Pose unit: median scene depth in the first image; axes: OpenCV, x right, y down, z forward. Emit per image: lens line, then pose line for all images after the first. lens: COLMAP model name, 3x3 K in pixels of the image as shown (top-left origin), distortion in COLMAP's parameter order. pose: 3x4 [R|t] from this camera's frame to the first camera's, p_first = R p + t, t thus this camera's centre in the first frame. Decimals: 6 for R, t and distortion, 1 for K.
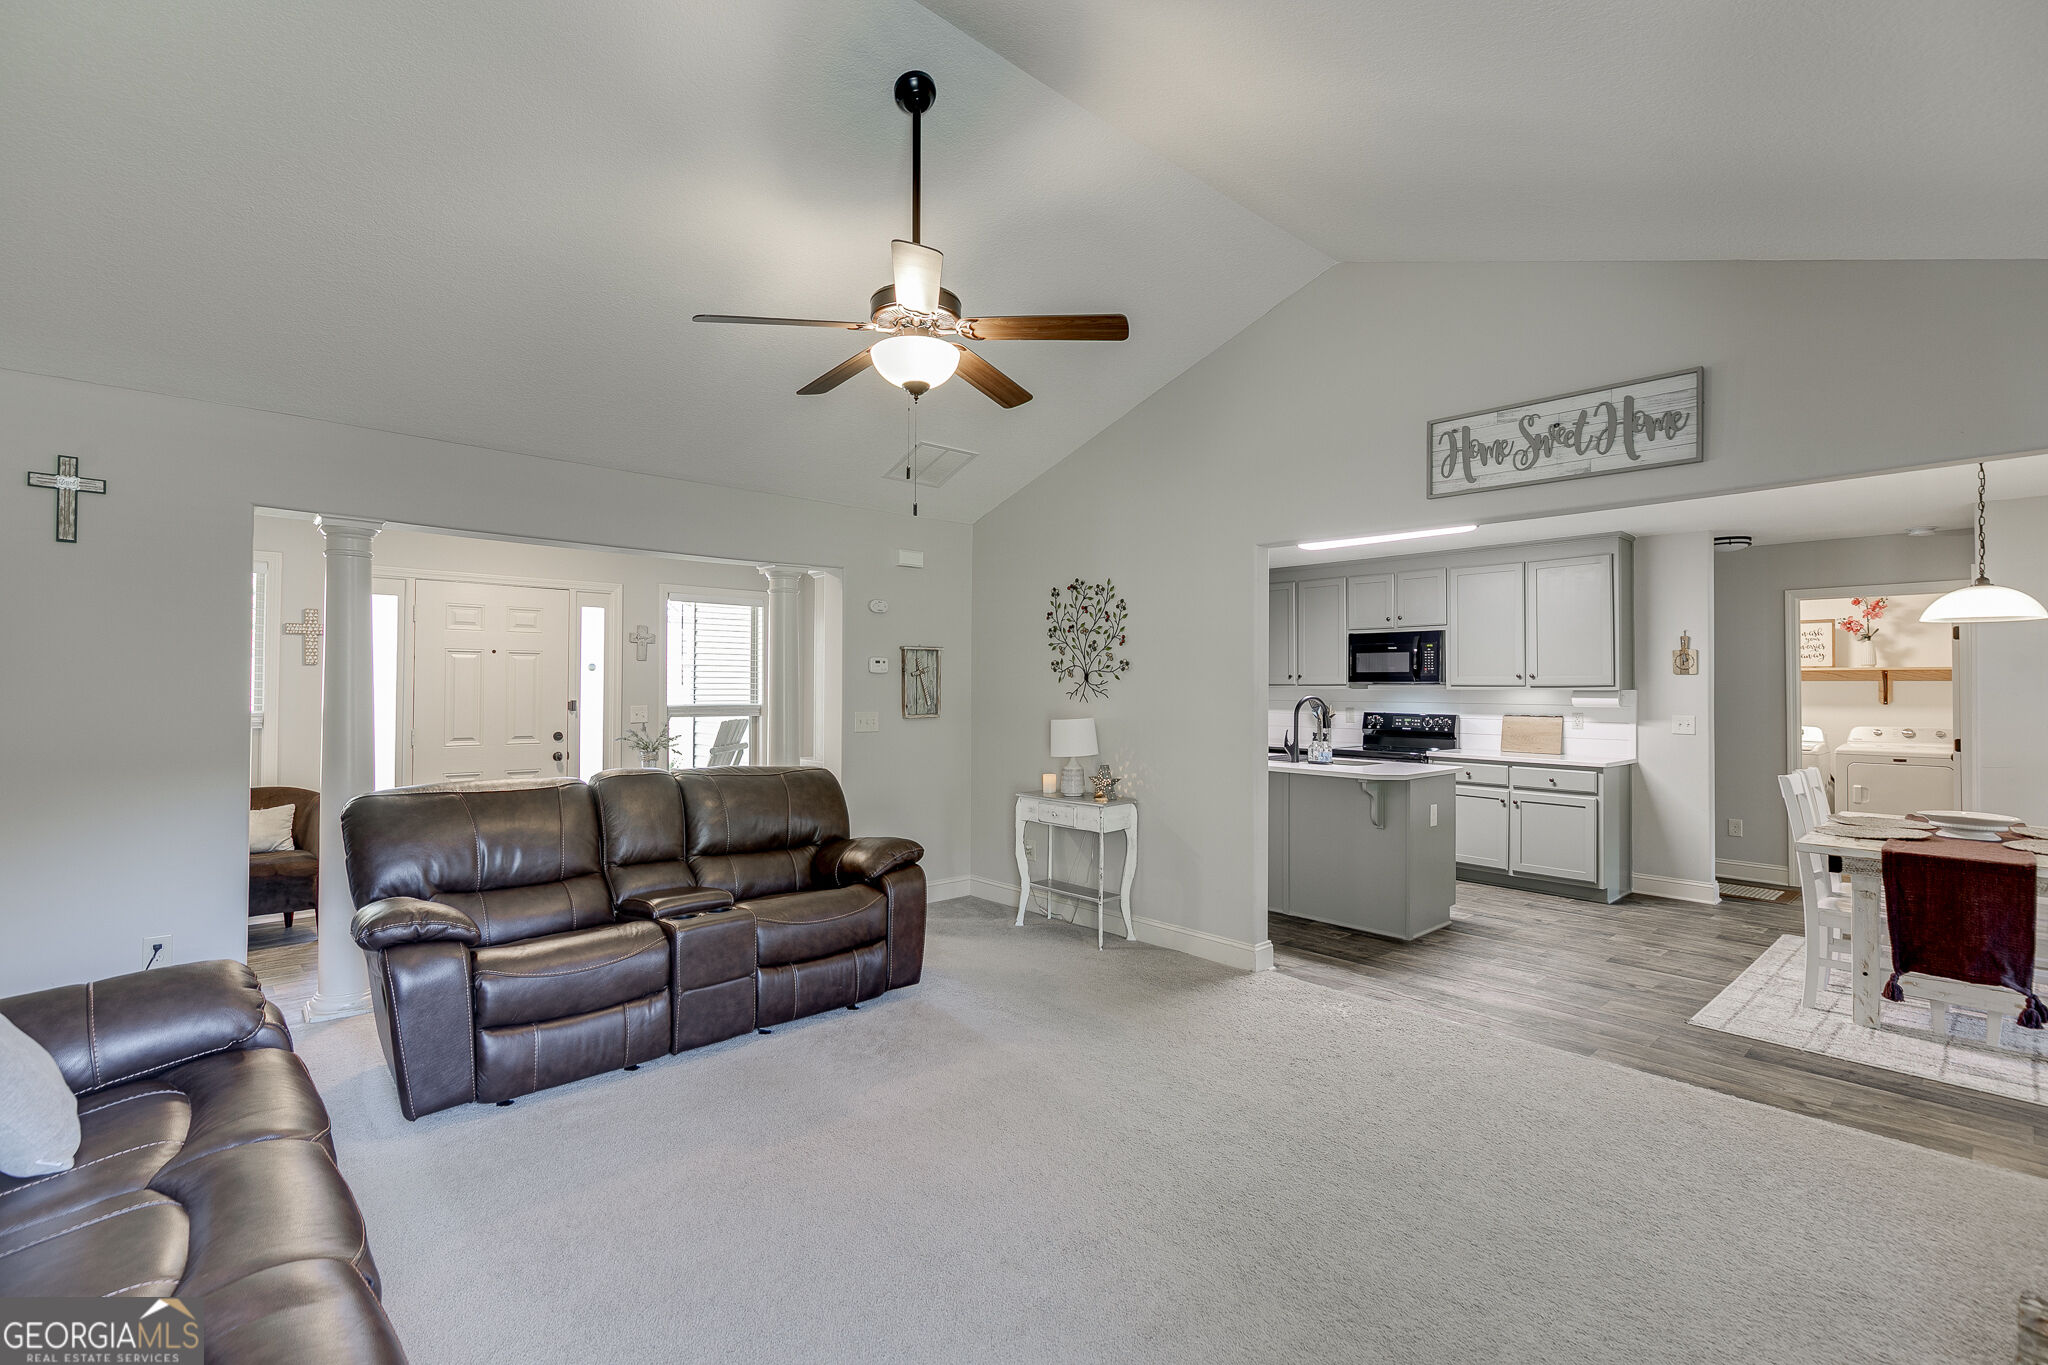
lens RADIAL K [[918.2, 0, 1012.1], [0, 918.2, 676.8], [0, 0, 1]] dist [0.006213, -0.000711]
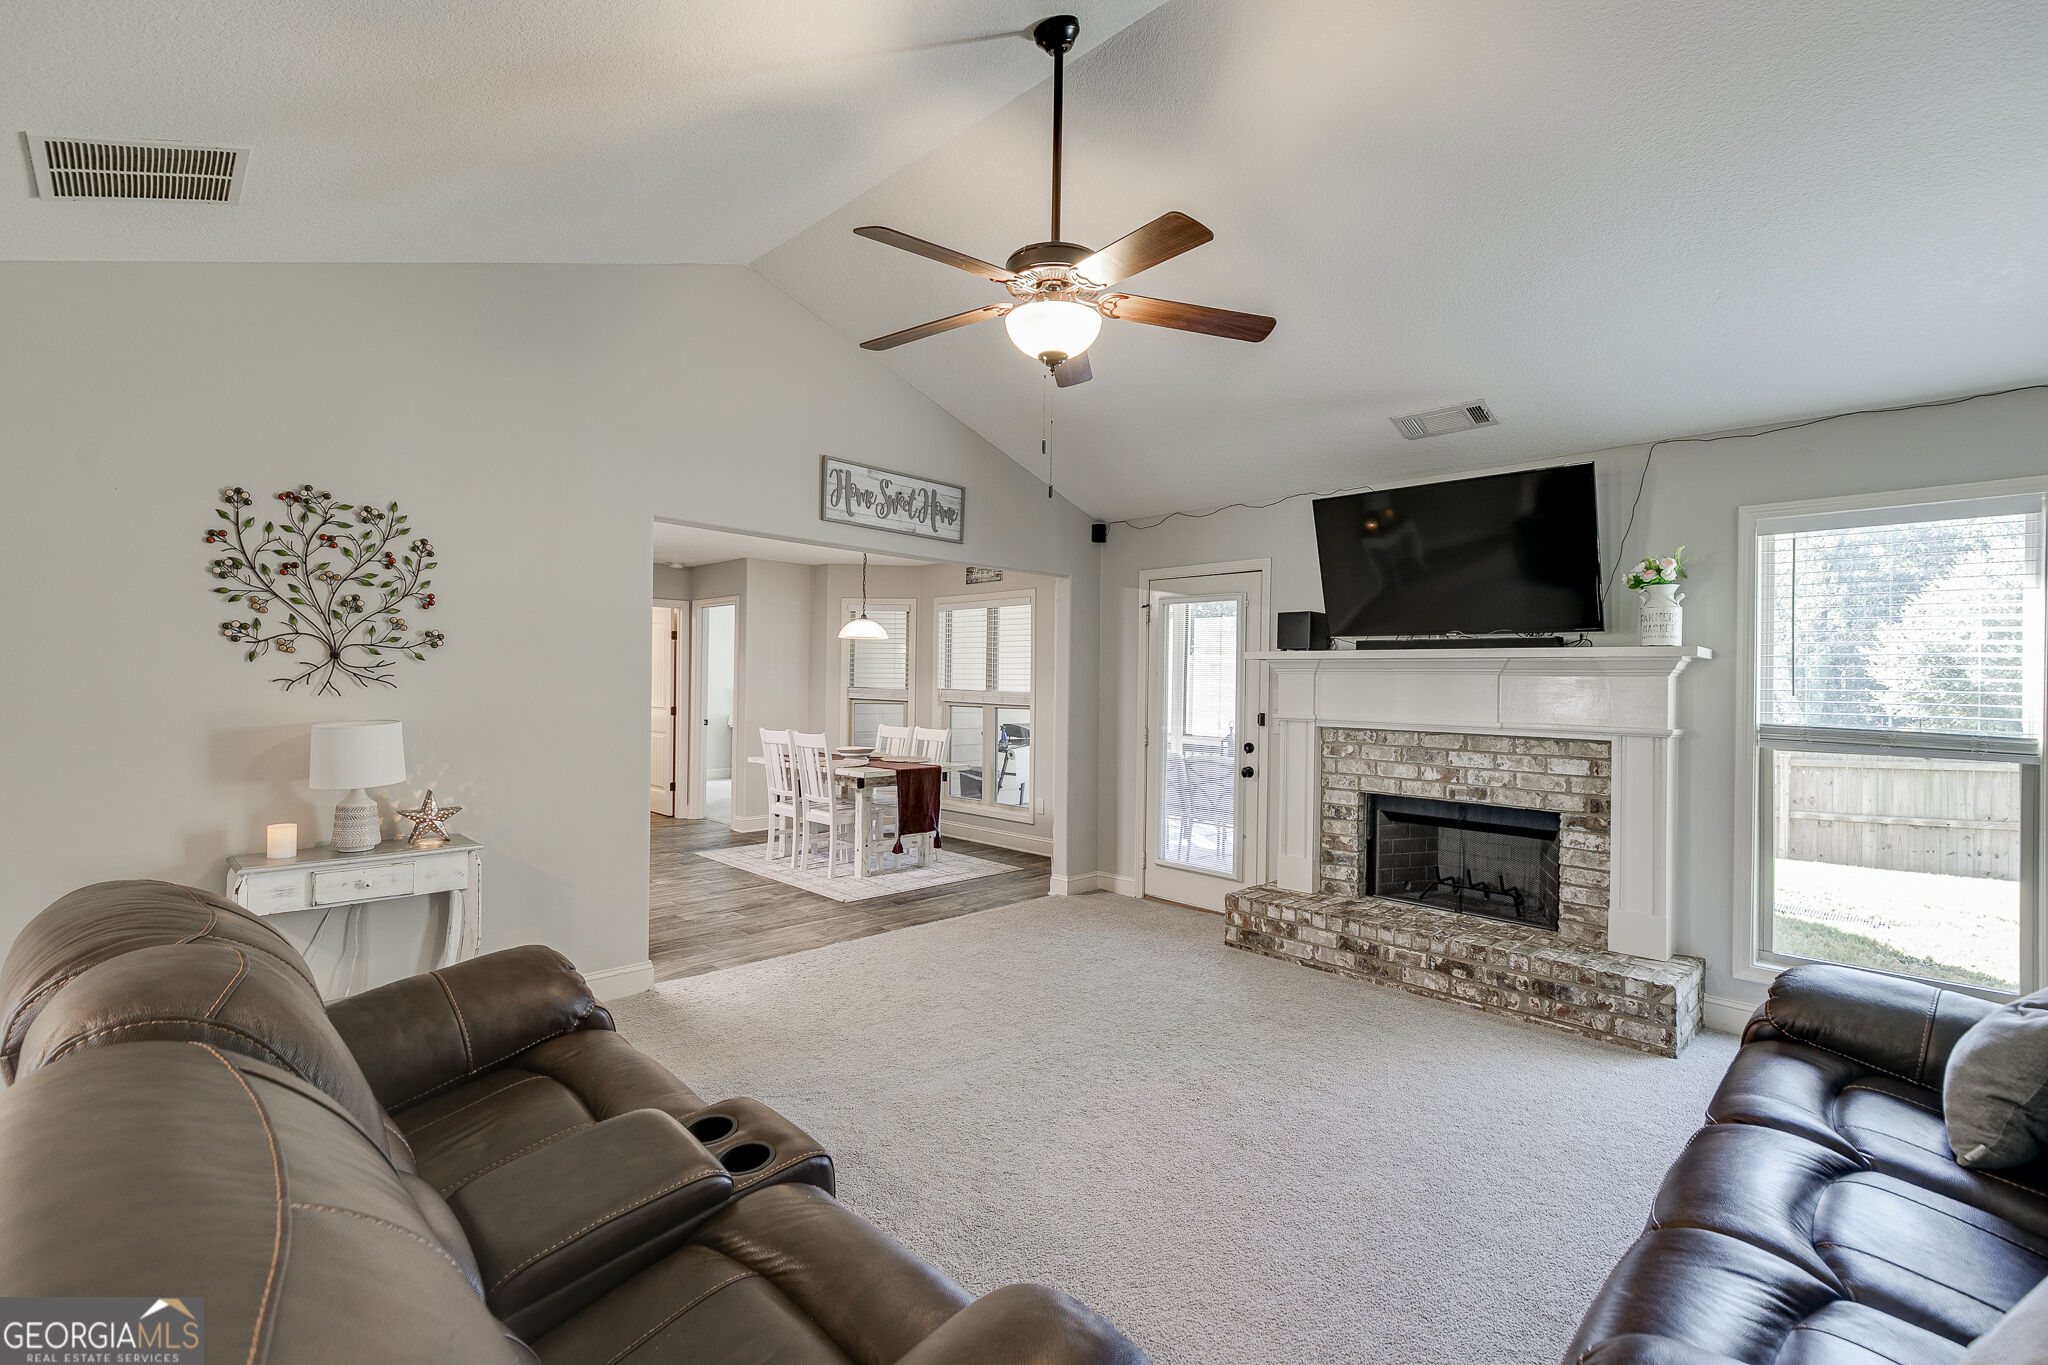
lens RADIAL K [[918.2, 0, 1019.6], [0, 918.2, 675.1], [0, 0, 1]] dist [0.006213, -0.000711]
pose [[-0.041990, -0.000576, 0.999118, -0.459783], [-0.029451, 0.999566, -0.000661, 0.001368], [-0.998684, -0.029453, -0.041989, 0.479164]]
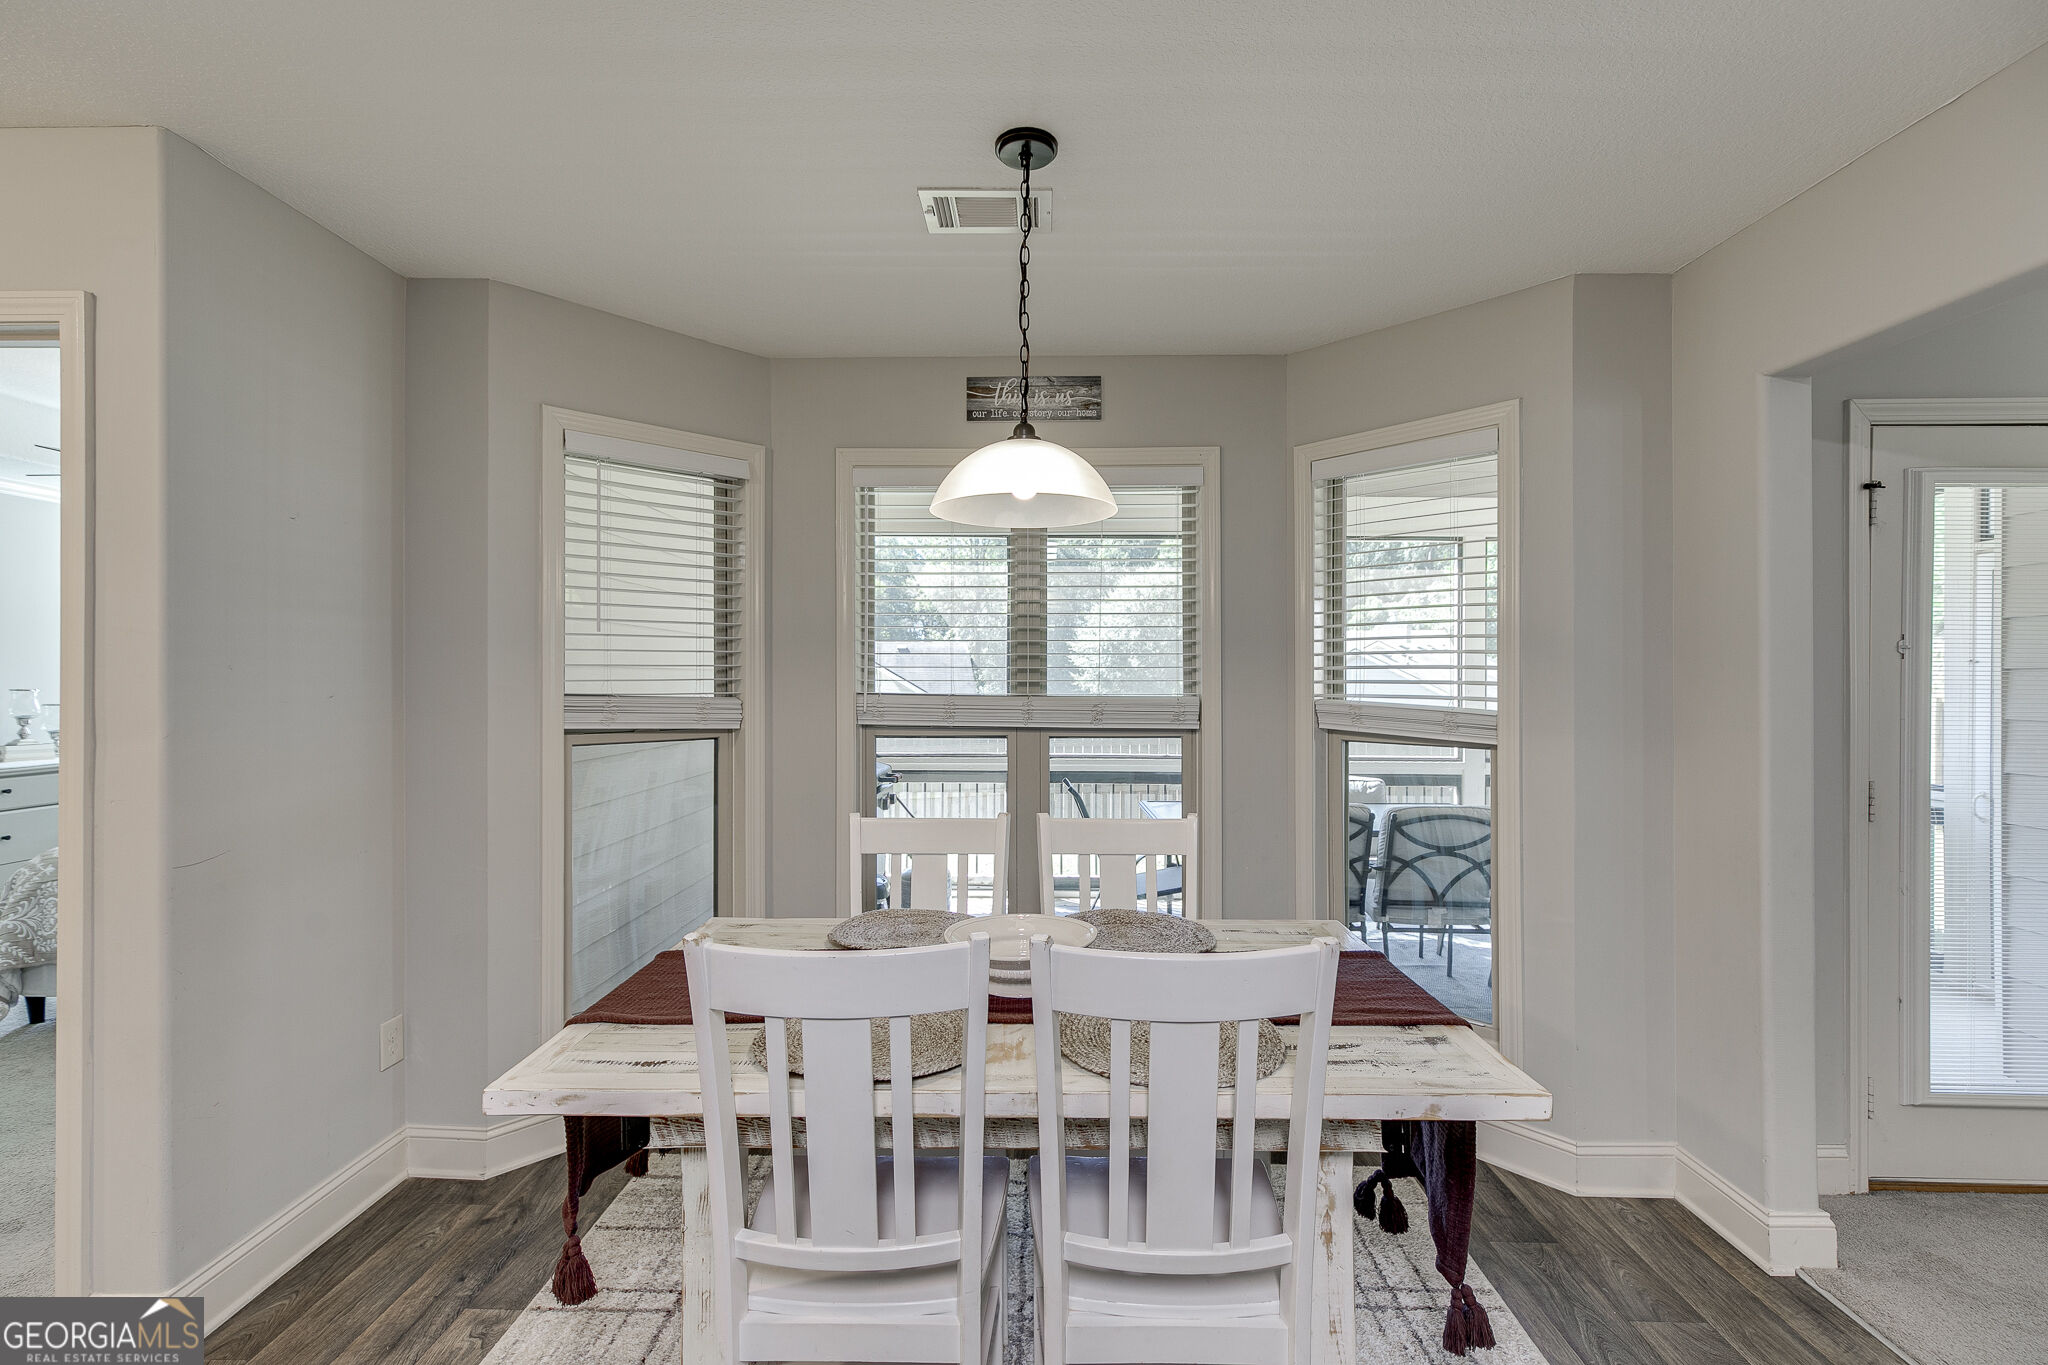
lens RADIAL K [[918.2, 0, 1014.0], [0, 918.2, 671.7], [0, 0, 1]] dist [0.006213, -0.000711]
pose [[-0.720901, -0.006630, 0.693006, 0.452802], [-0.017905, 0.999799, -0.009061, 0.015079], [-0.692807, -0.018940, -0.720874, 0.836726]]
